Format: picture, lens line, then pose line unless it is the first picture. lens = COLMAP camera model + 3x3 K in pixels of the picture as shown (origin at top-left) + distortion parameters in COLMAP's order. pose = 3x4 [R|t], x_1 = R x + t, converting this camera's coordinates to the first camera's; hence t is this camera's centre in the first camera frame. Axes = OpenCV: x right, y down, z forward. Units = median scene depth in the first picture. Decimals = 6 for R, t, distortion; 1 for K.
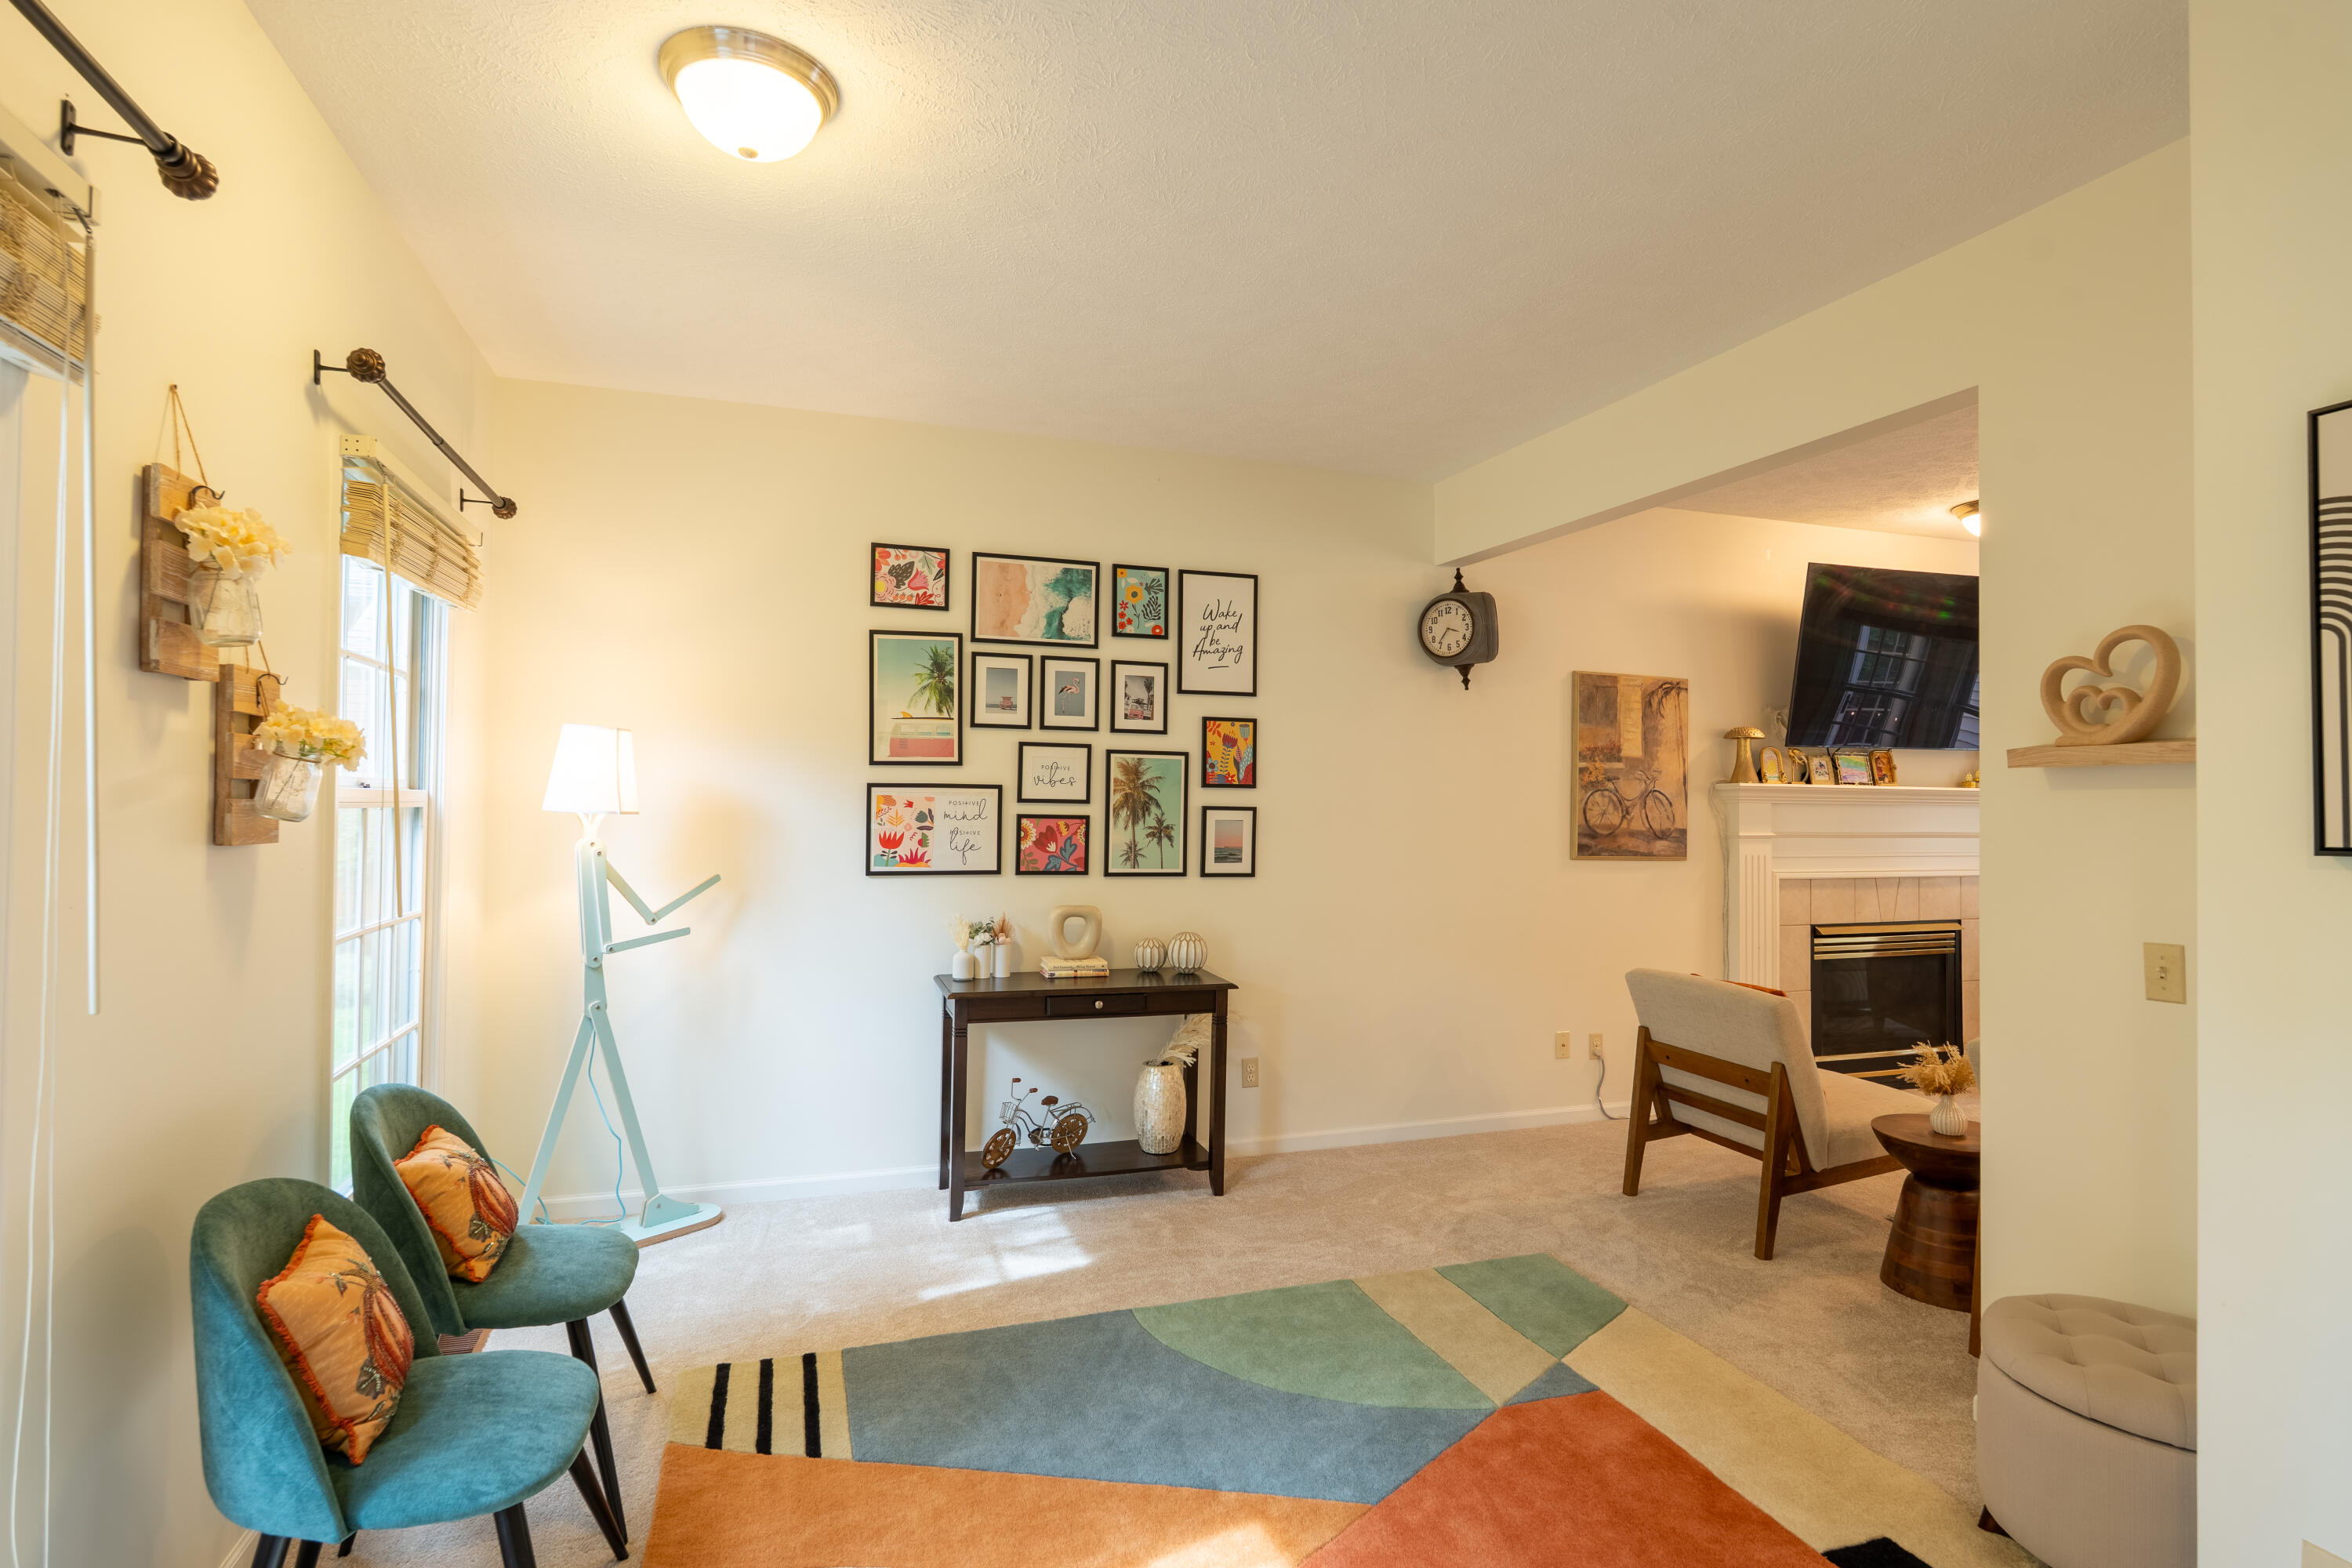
lens RADIAL K [[1173.0, 0, 1185.5], [0, 1173.0, 786.9], [0, 0, 1]] dist [-0.005554, -0.000210]
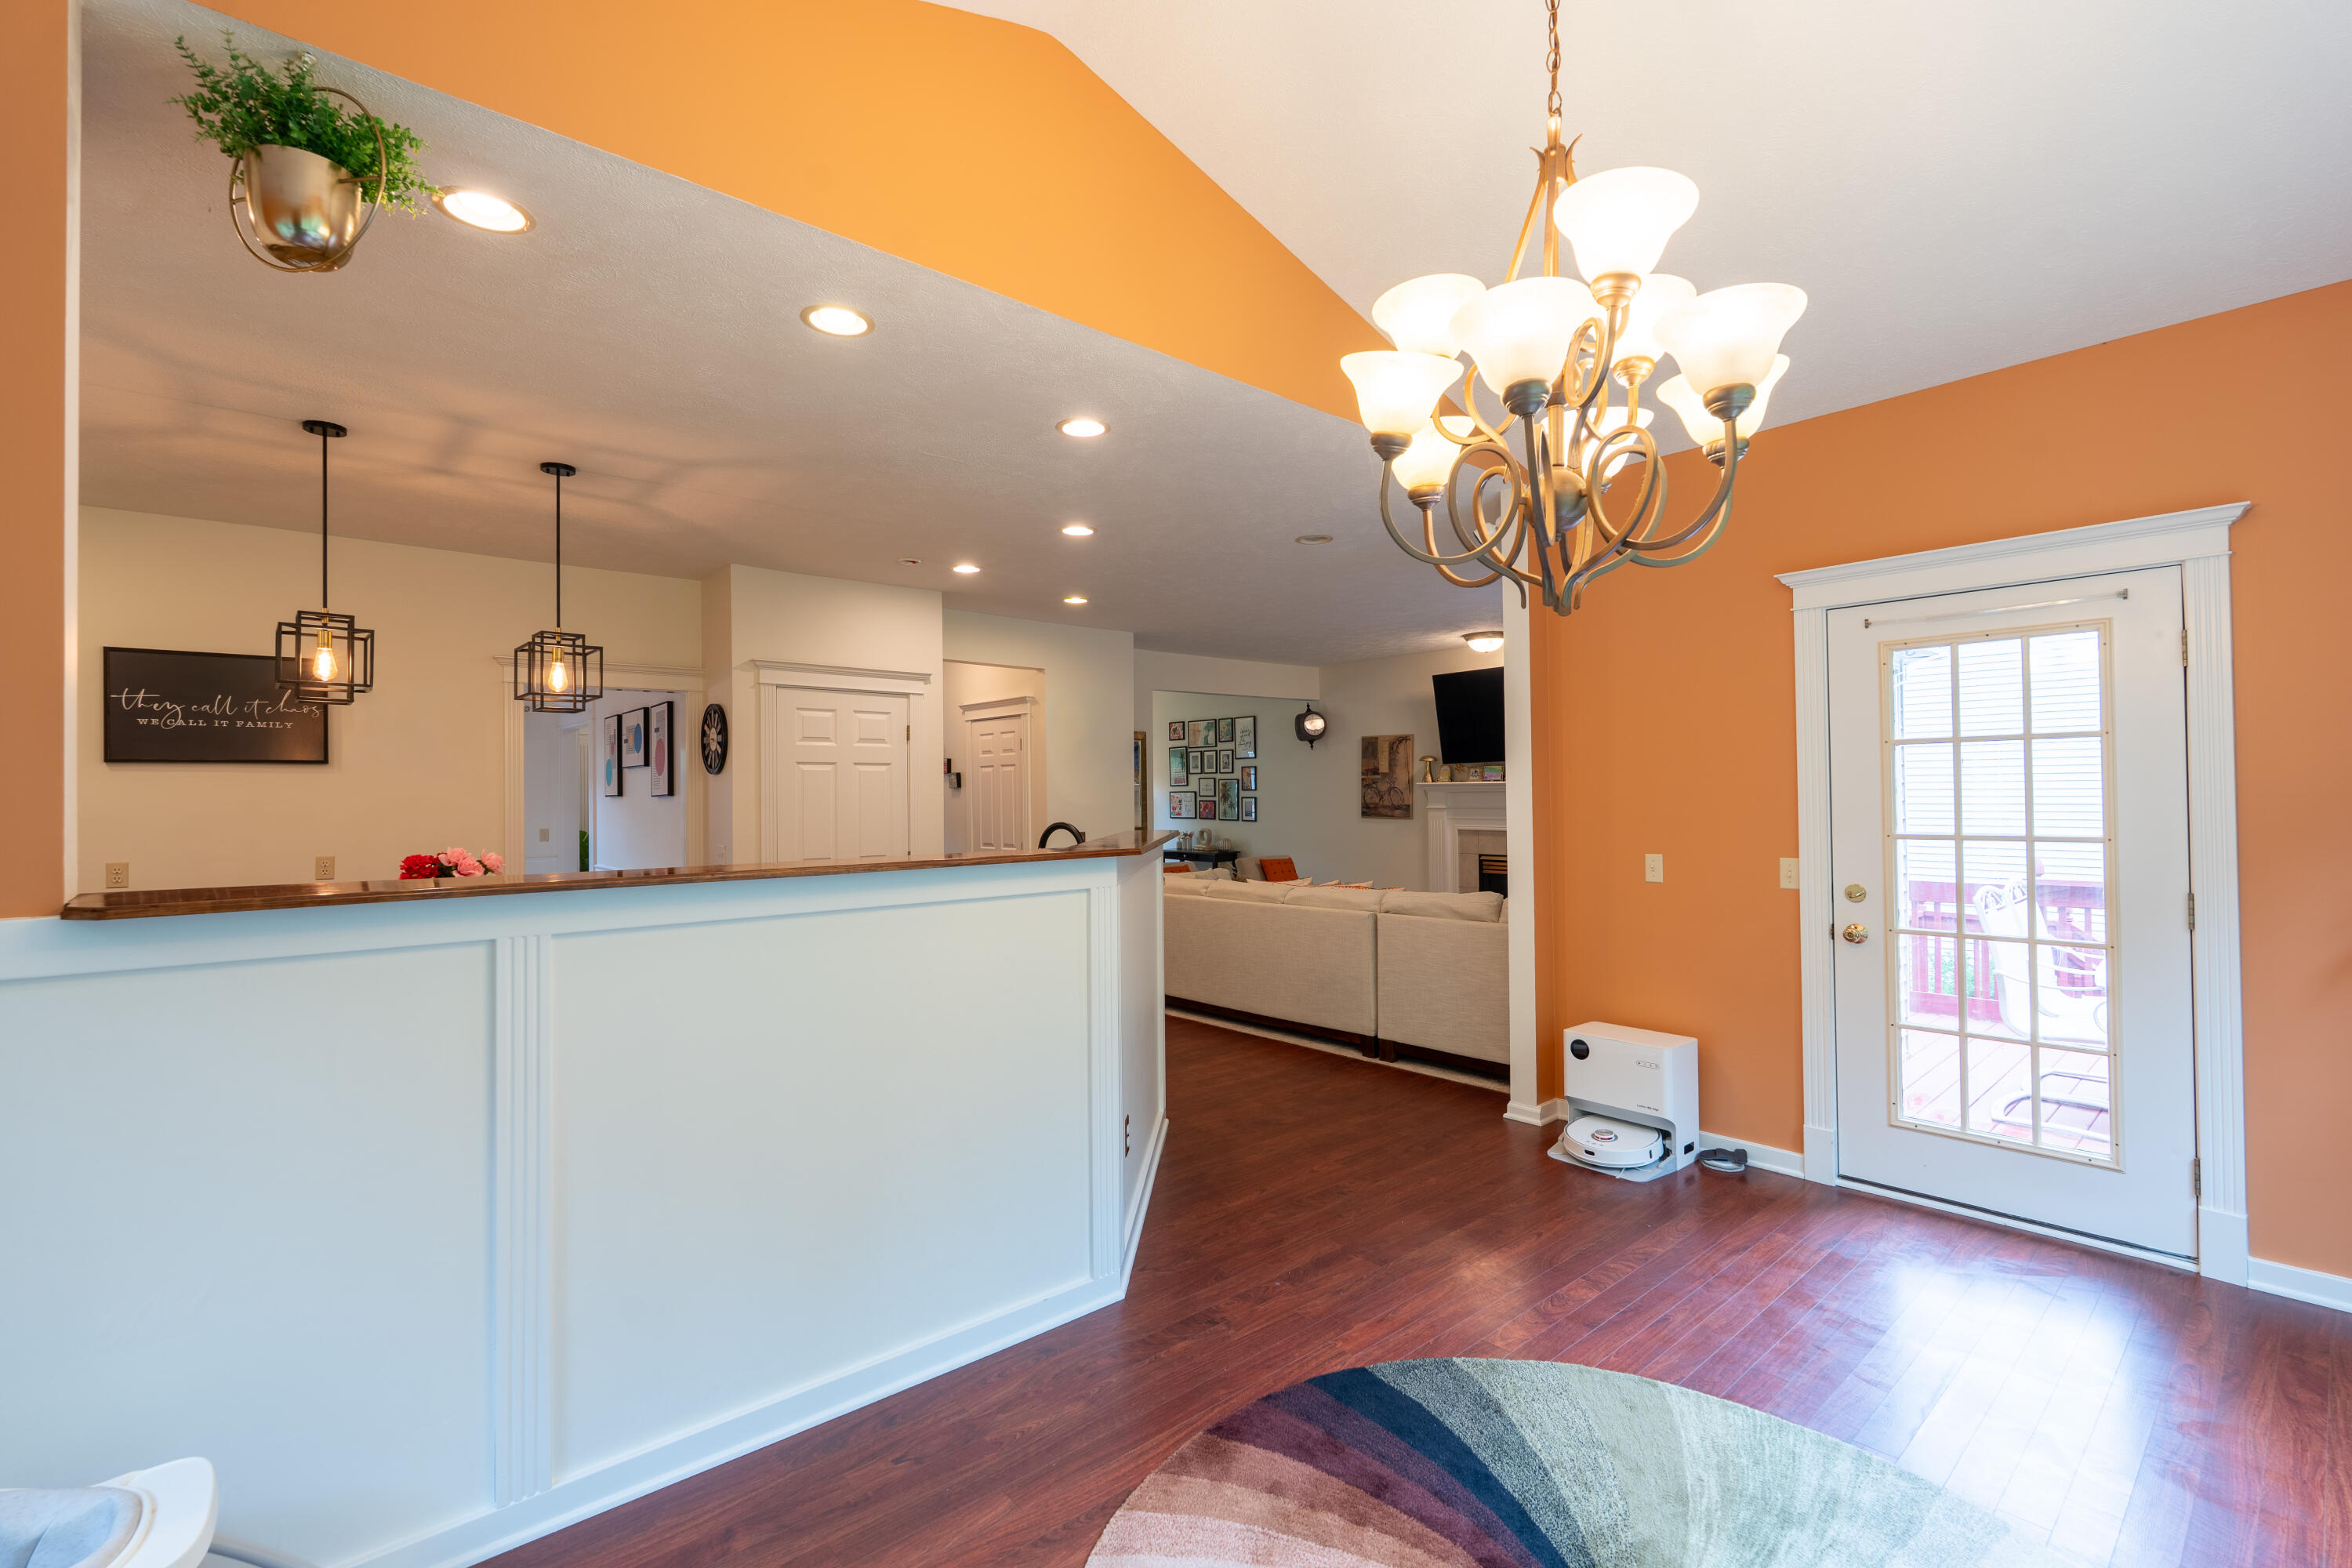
lens RADIAL K [[1023.3, 0, 1180.0], [0, 1023.3, 774.6], [0, 0, 1]] dist [-0.005228, 0.001181]
pose [[0.375093, -0.030258, -0.926493, 2.327040], [0.026070, 0.999416, -0.022085, 0.013083], [0.926620, -0.015870, 0.375663, -0.104734]]
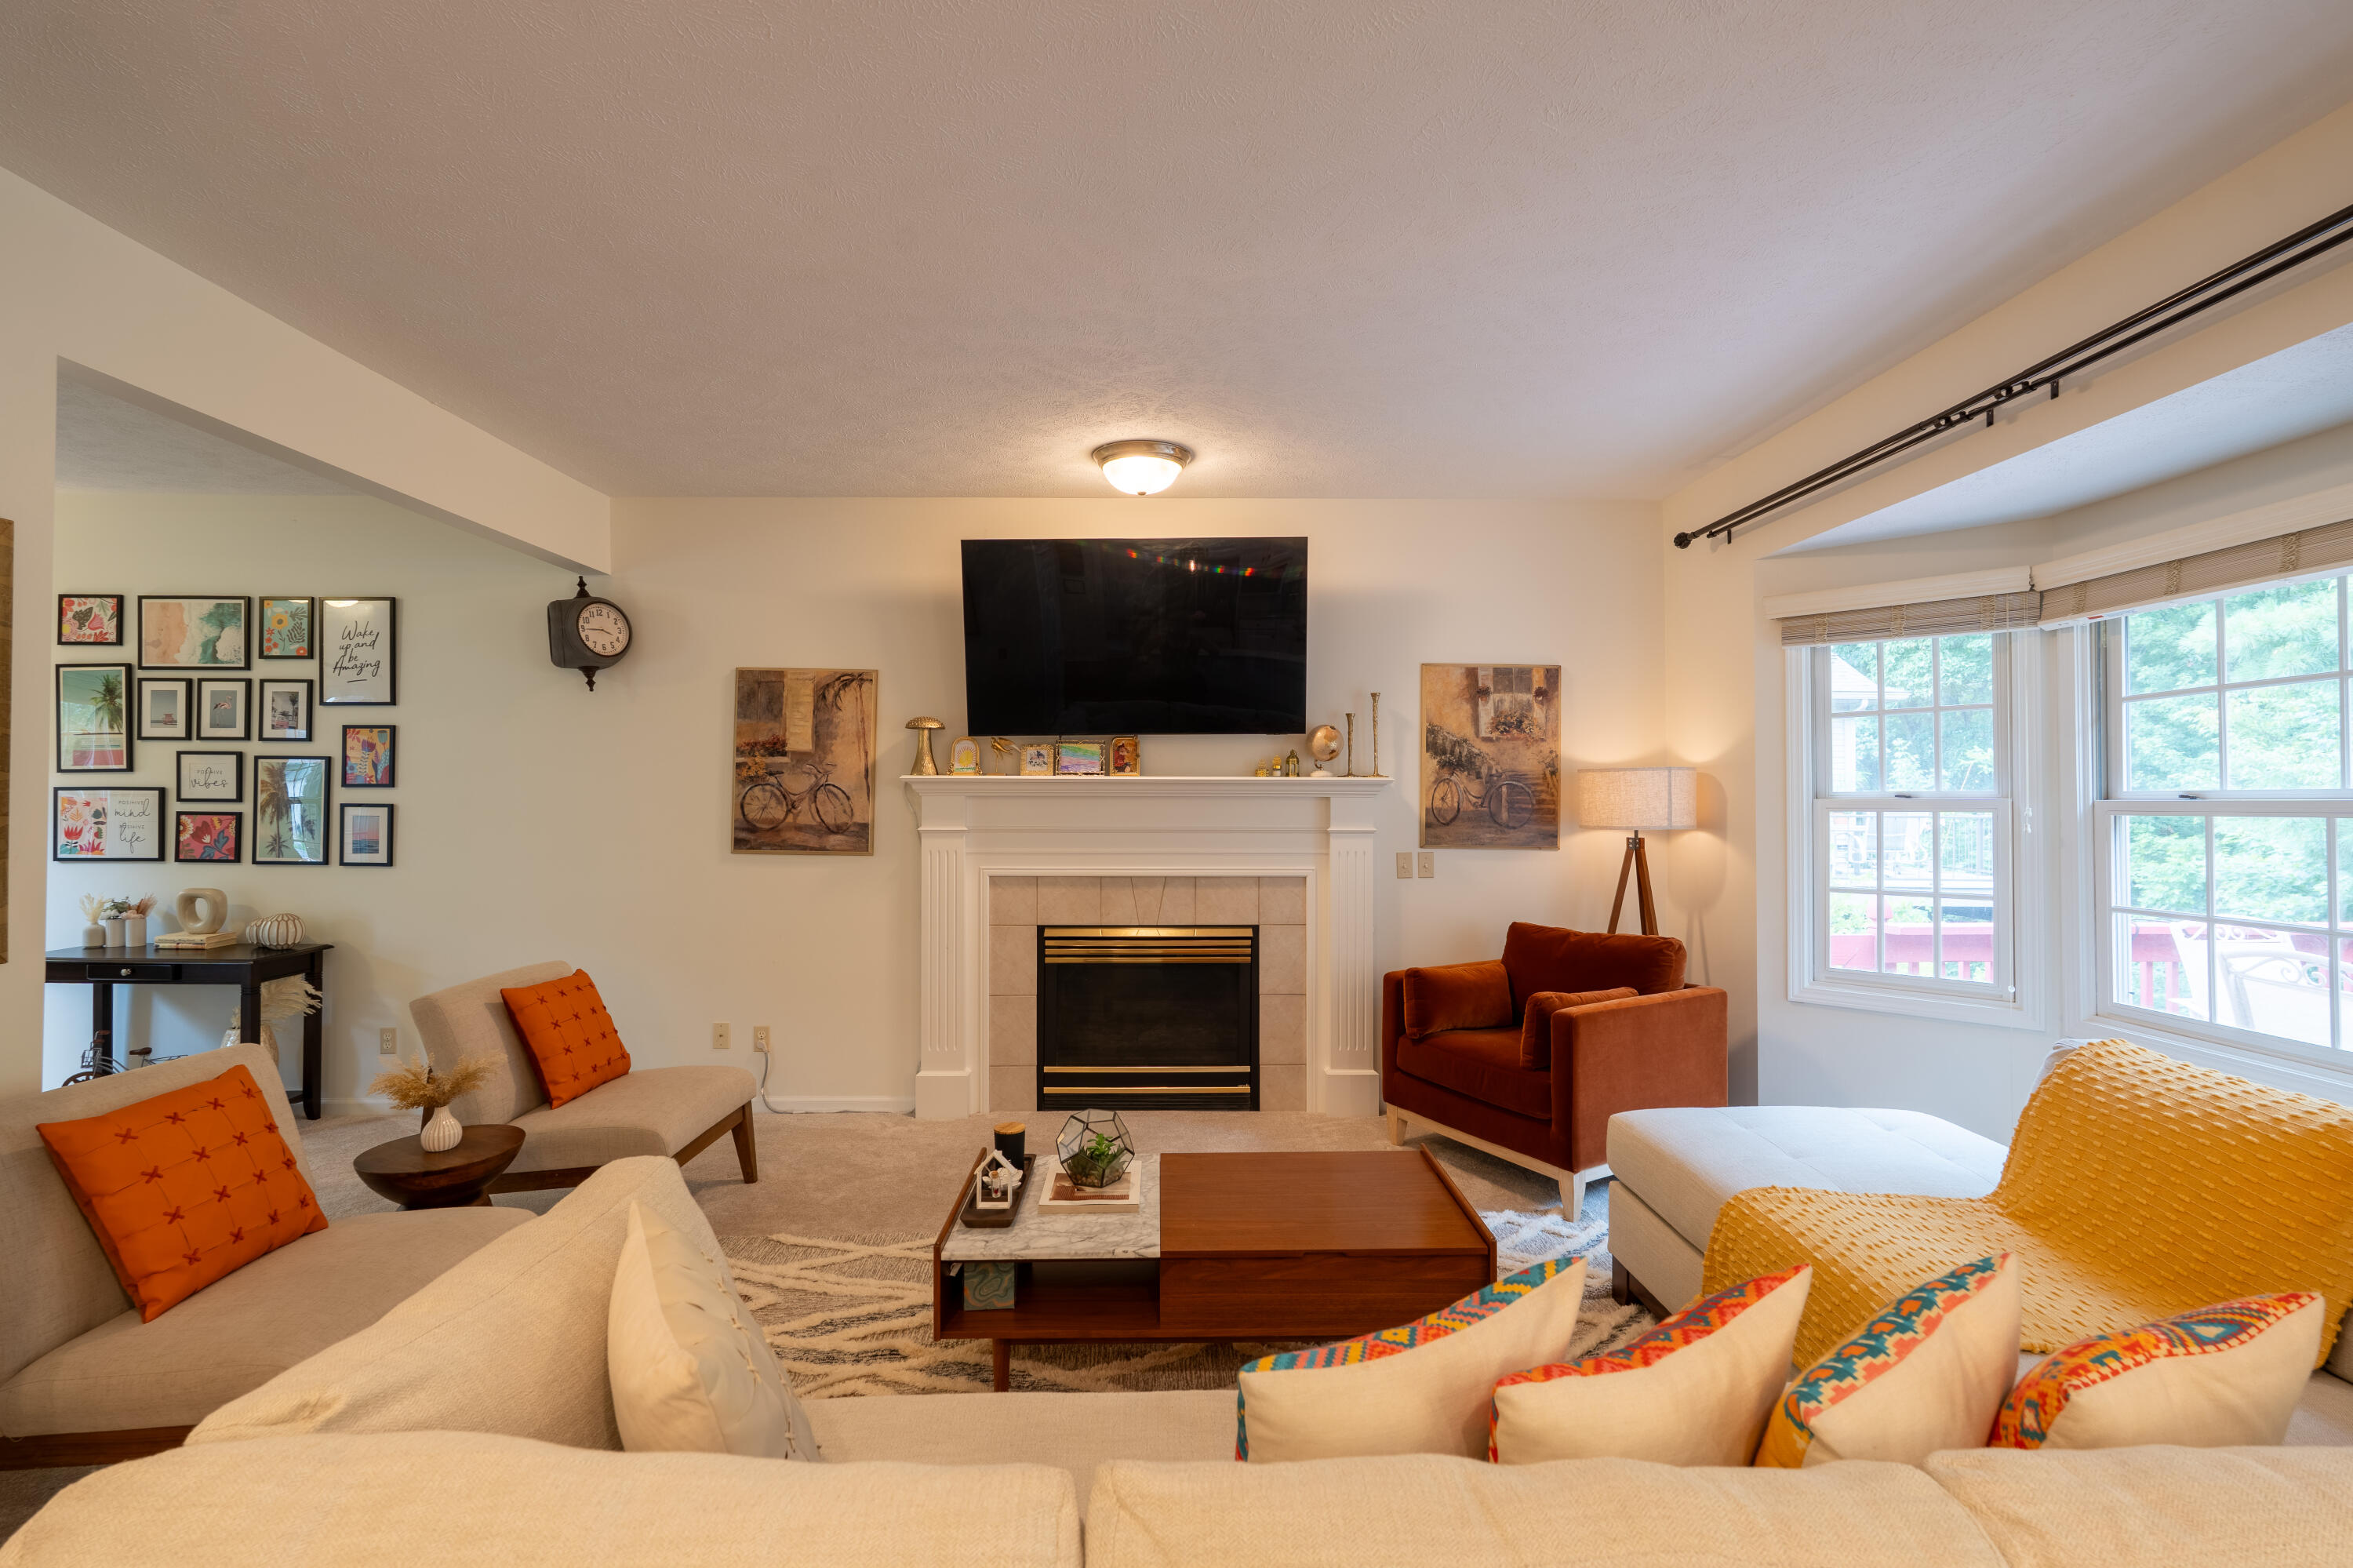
lens RADIAL K [[1023.8, 0, 1185.2], [0, 1023.8, 782.5], [0, 0, 1]] dist [-0.005228, 0.001181]
pose [[0.948780, -0.011686, -0.315723, 1.101832], [0.012136, 0.999926, -0.000540, 0.006454], [0.315706, -0.003319, 0.948851, 0.317734]]
